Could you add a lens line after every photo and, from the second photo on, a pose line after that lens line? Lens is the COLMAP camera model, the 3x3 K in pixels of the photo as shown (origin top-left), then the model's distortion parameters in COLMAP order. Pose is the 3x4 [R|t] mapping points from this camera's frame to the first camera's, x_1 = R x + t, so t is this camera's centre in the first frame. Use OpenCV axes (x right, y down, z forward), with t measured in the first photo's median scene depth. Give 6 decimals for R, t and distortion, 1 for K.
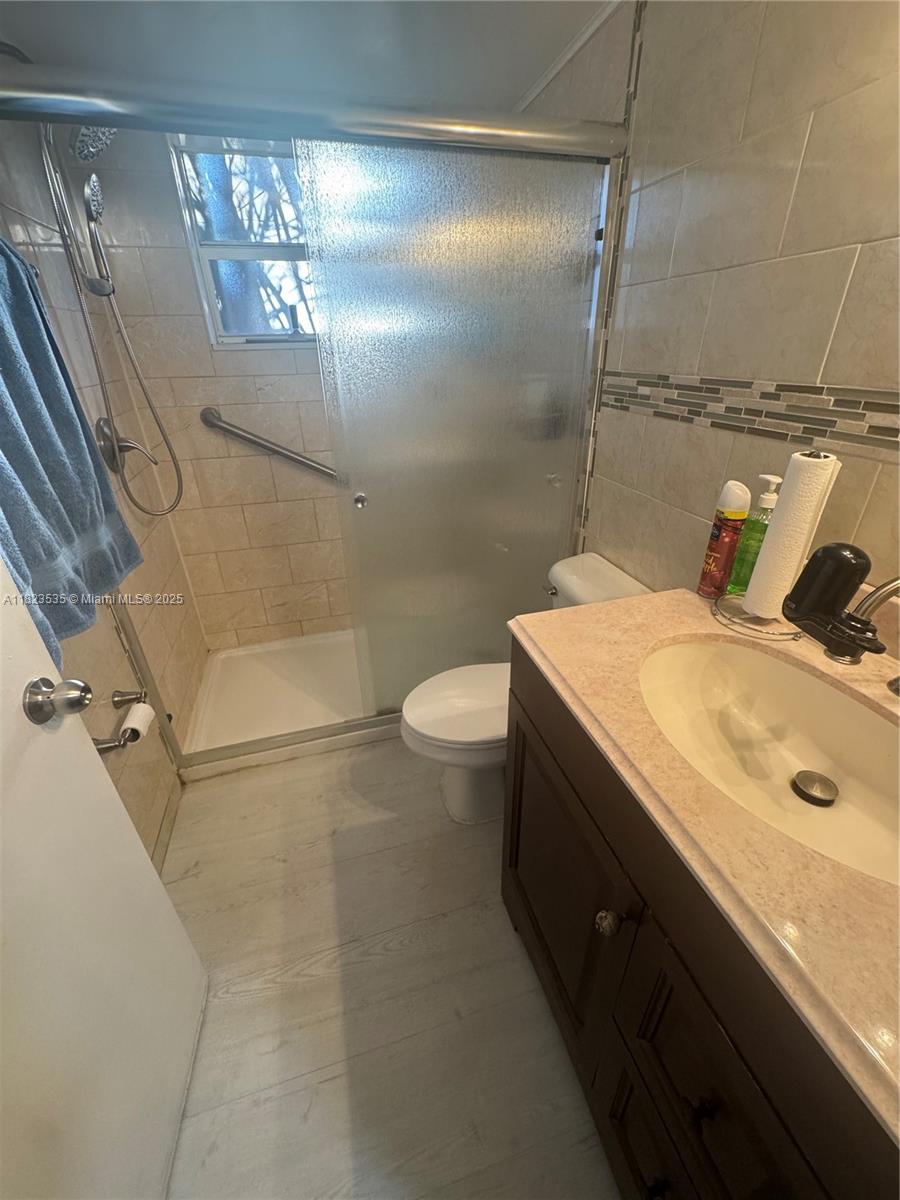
lens RADIAL K [[482.5, 0, 450.7], [0, 482.5, 600.5], [0, 0, 1]] dist [0.001795, -0.001834]
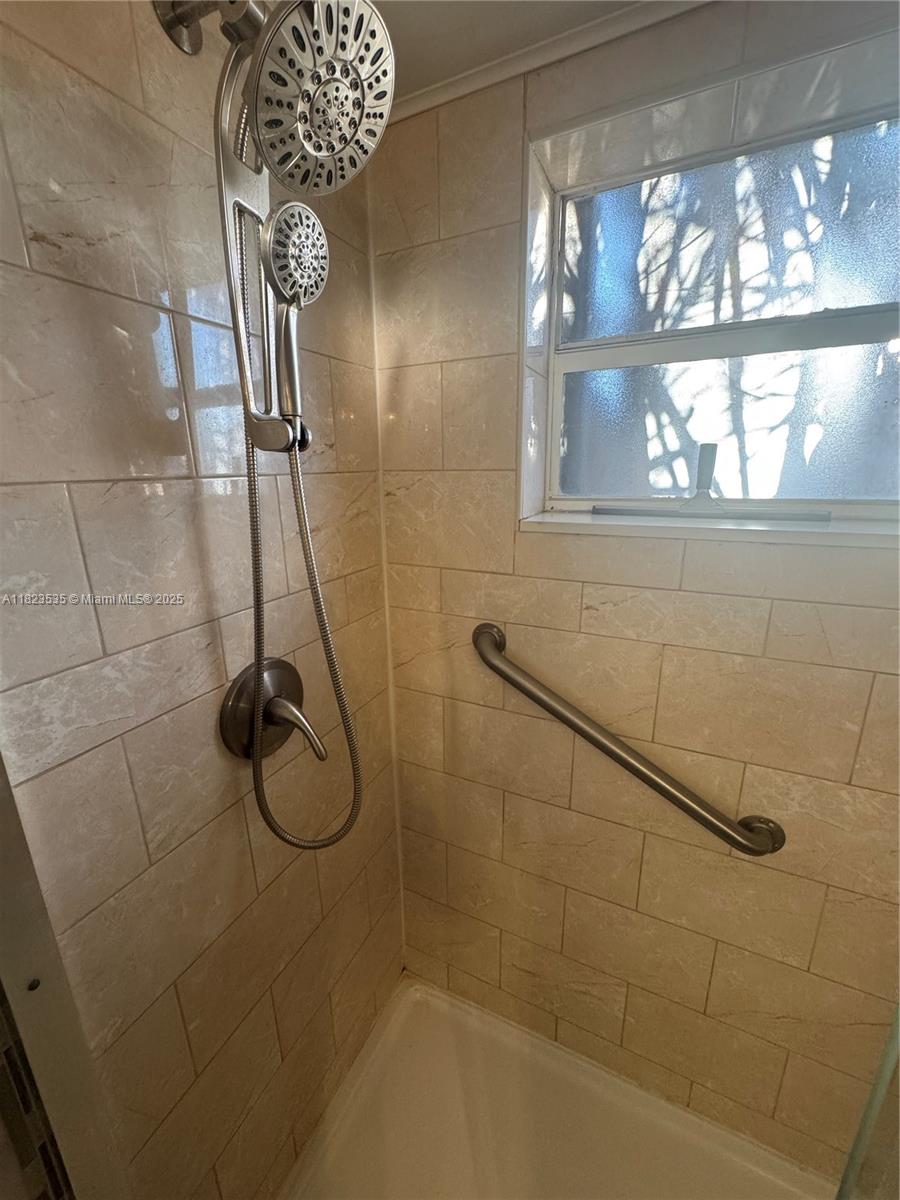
lens RADIAL K [[482.5, 0, 448.9], [0, 482.5, 598.9], [0, 0, 1]] dist [0.001795, -0.001834]
pose [[0.748066, 0.182317, -0.638089, -0.200342], [-0.309637, 0.946334, -0.092614, -0.367261], [0.586960, 0.266857, 0.764373, 0.564061]]
